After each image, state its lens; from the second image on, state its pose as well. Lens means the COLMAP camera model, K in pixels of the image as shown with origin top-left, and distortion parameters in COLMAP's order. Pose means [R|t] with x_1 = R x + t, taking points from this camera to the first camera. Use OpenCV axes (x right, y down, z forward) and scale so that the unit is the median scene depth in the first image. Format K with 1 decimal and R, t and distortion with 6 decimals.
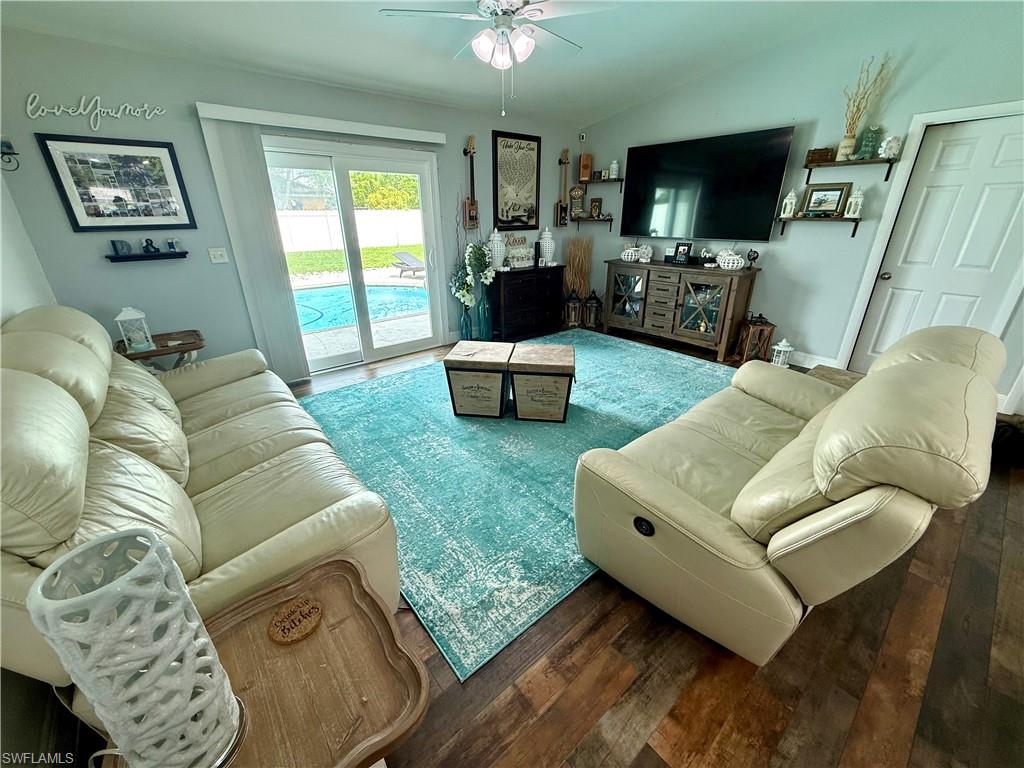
lens RADIAL K [[407.3, 0, 509.2], [0, 407.3, 384.5], [0, 0, 1]] dist [-0.000064, -0.000040]
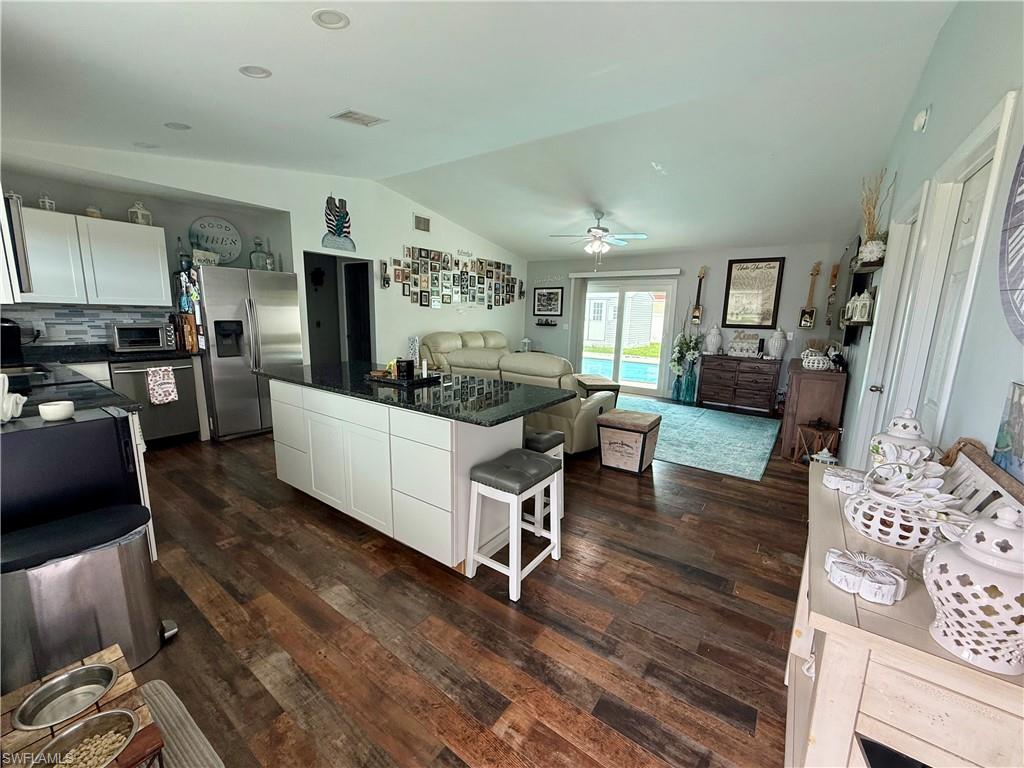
lens RADIAL K [[407.3, 0, 508.1], [0, 407.3, 383.9], [0, 0, 1]] dist [-0.000064, -0.000040]
pose [[0.239217, 0.178244, -0.954465, 1.495264], [-0.401395, 0.913231, 0.069942, -0.026262], [0.884114, 0.366386, 0.290006, 0.083082]]
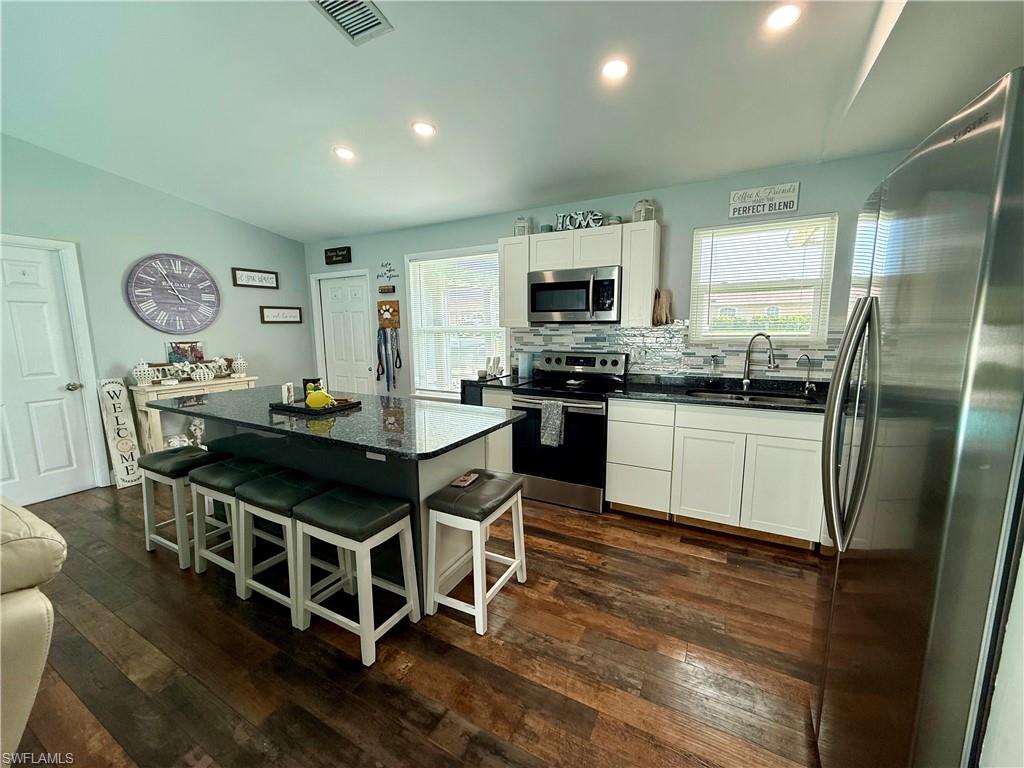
lens RADIAL K [[407.3, 0, 509.2], [0, 407.3, 383.8], [0, 0, 1]] dist [-0.000064, -0.000040]
pose [[-0.364576, -0.124886, 0.922761, -0.056972], [0.371791, 0.889027, 0.267212, 0.005748], [-0.853731, 0.440493, -0.277686, 0.022723]]
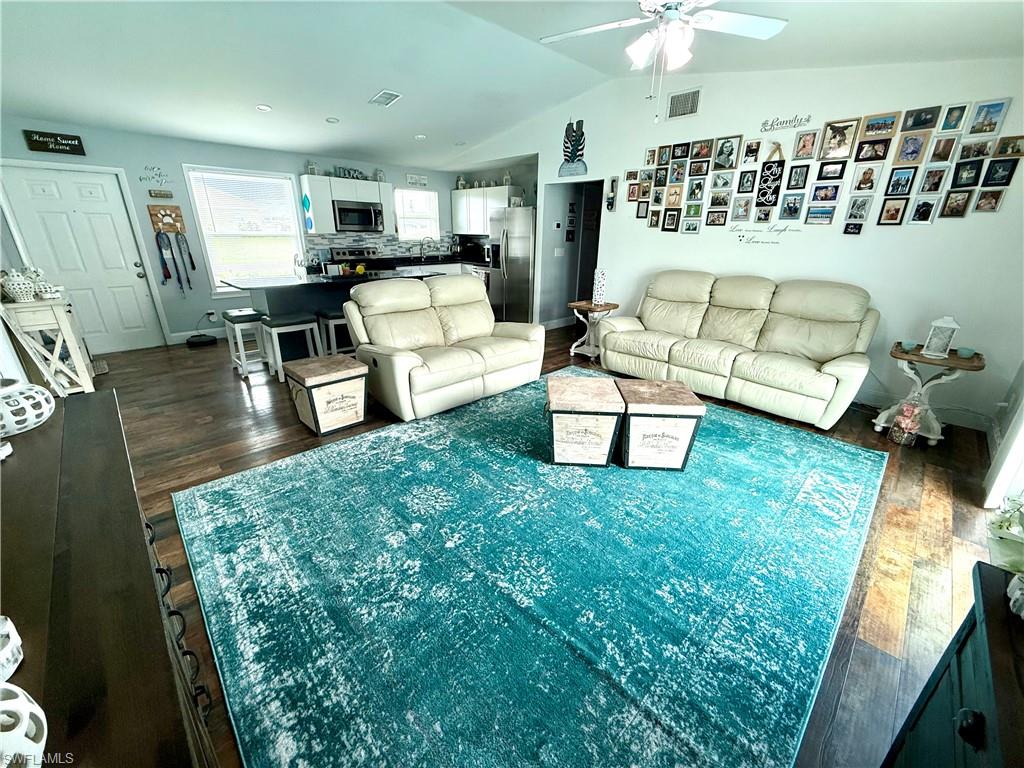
lens RADIAL K [[407.3, 0, 509.1], [0, 407.3, 383.6], [0, 0, 1]] dist [-0.000064, -0.000040]
pose [[-0.997198, 0.020186, -0.072029, 0.258146], [-0.034805, 0.727112, 0.685636, -0.574521], [0.066213, 0.686222, -0.724372, 1.367899]]
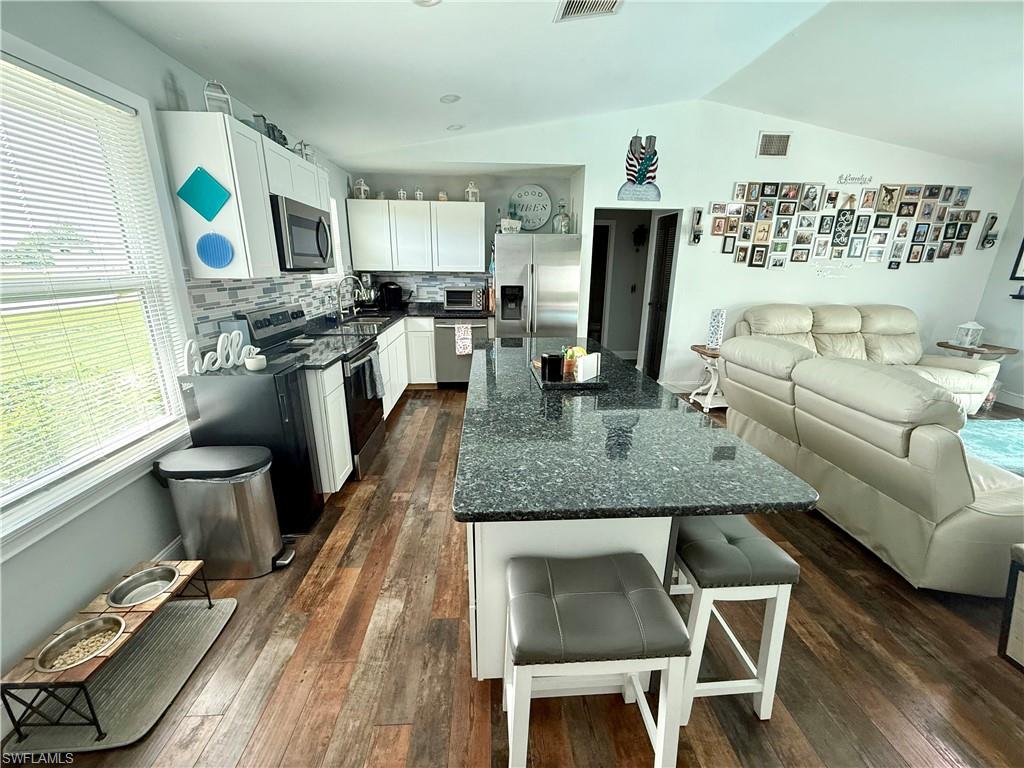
lens RADIAL K [[407.3, 0, 509.8], [0, 407.3, 383.9], [0, 0, 1]] dist [-0.000064, -0.000040]
pose [[-0.600933, 0.224830, -0.767028, 1.181070], [-0.316031, 0.814597, 0.486370, -0.143196], [0.734169, 0.534680, -0.418465, 0.315075]]
